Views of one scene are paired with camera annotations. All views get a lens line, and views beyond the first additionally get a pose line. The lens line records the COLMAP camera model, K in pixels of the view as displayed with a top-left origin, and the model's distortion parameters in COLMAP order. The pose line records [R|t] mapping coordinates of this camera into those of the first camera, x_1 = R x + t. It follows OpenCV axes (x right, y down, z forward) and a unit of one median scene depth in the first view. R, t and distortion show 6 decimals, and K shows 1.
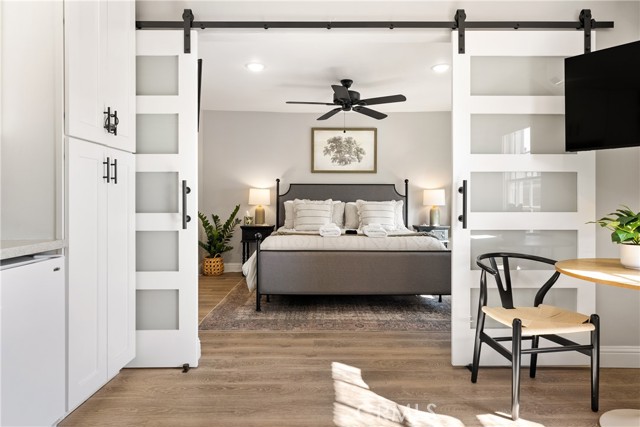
lens RADIAL K [[412.1, 0, 323.9], [0, 412.1, 201.3], [0, 0, 1]] dist [0.005902, -0.003274]
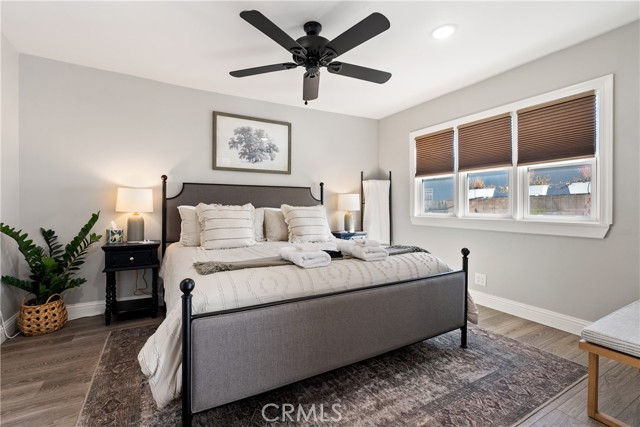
lens RADIAL K [[292.9, 0, 320.8], [0, 292.9, 204.4], [0, 0, 1]] dist [-0.009855, 0.003474]
pose [[0.872686, 0.001516, 0.488279, -0.167892], [0.001970, 0.999976, -0.006625, -0.000305], [-0.488277, 0.006743, 0.872663, 0.589719]]
